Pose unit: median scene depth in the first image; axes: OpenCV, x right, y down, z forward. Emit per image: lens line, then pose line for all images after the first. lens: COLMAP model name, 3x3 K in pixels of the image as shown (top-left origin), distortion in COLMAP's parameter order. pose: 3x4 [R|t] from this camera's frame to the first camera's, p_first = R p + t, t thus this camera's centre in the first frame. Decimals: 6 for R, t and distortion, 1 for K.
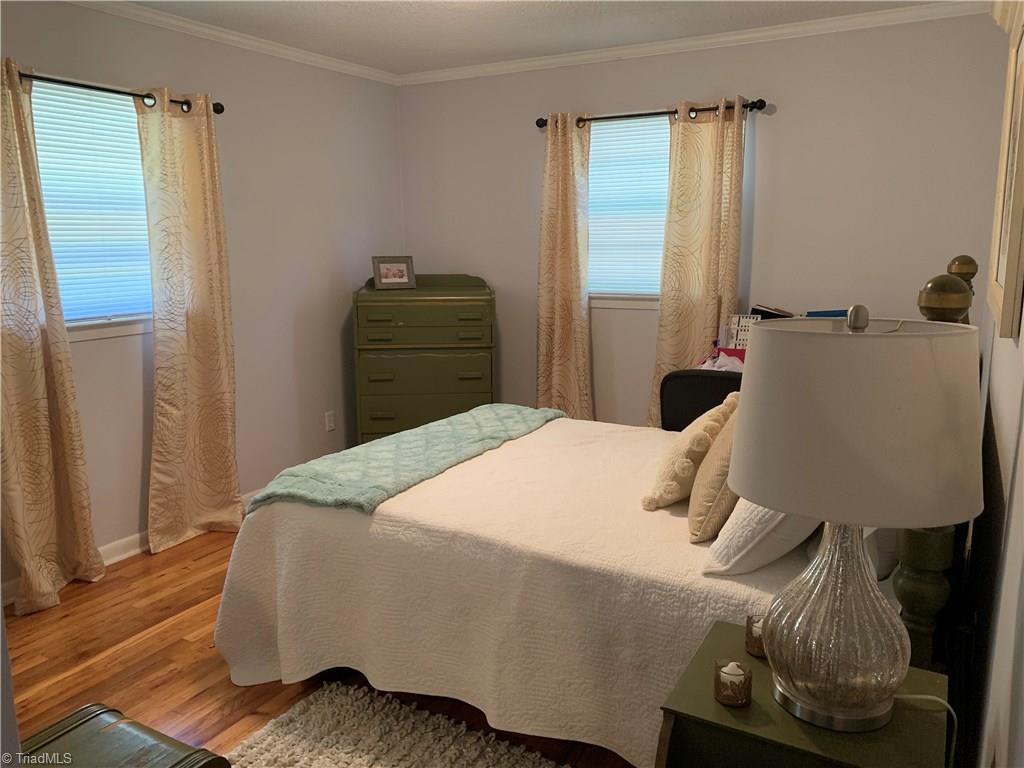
lens RADIAL K [[778.9, 0, 511.5], [0, 778.9, 376.3], [0, 0, 1]] dist [0.041129, -0.042691]
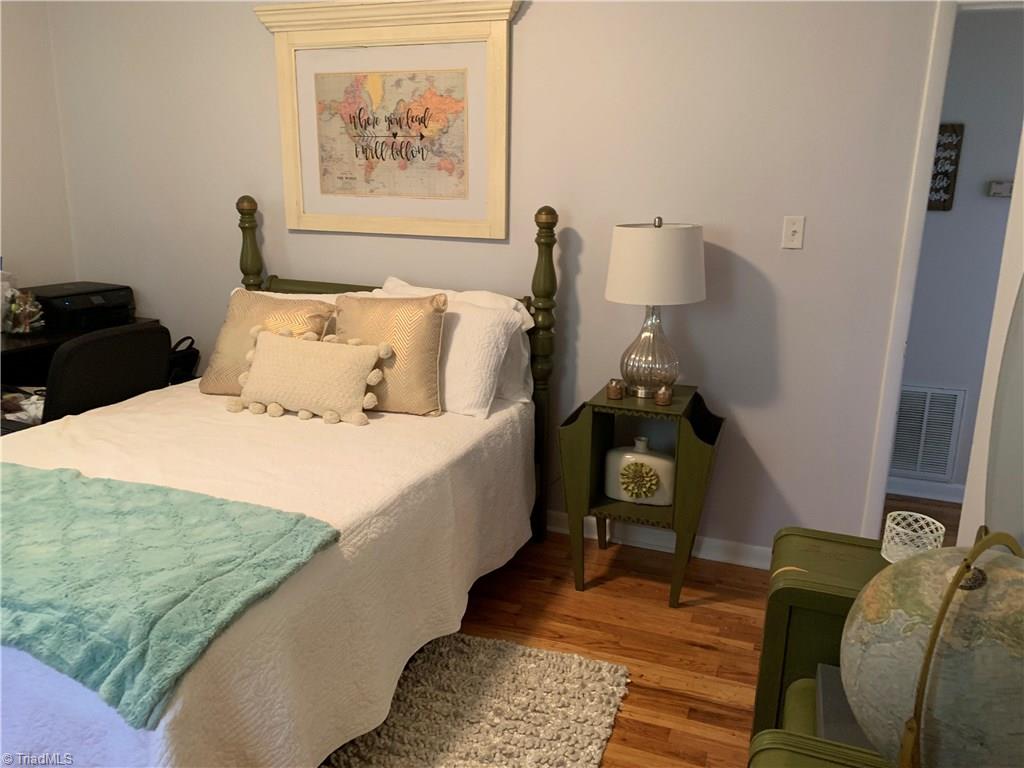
lens RADIAL K [[778.9, 0, 511.5], [0, 778.9, 376.3], [0, 0, 1]] dist [0.041129, -0.042691]
pose [[-0.159880, -0.230819, 0.959771, -0.957217], [0.158401, 0.953680, 0.255741, -0.157009], [-0.974345, 0.192917, -0.115912, 0.931705]]
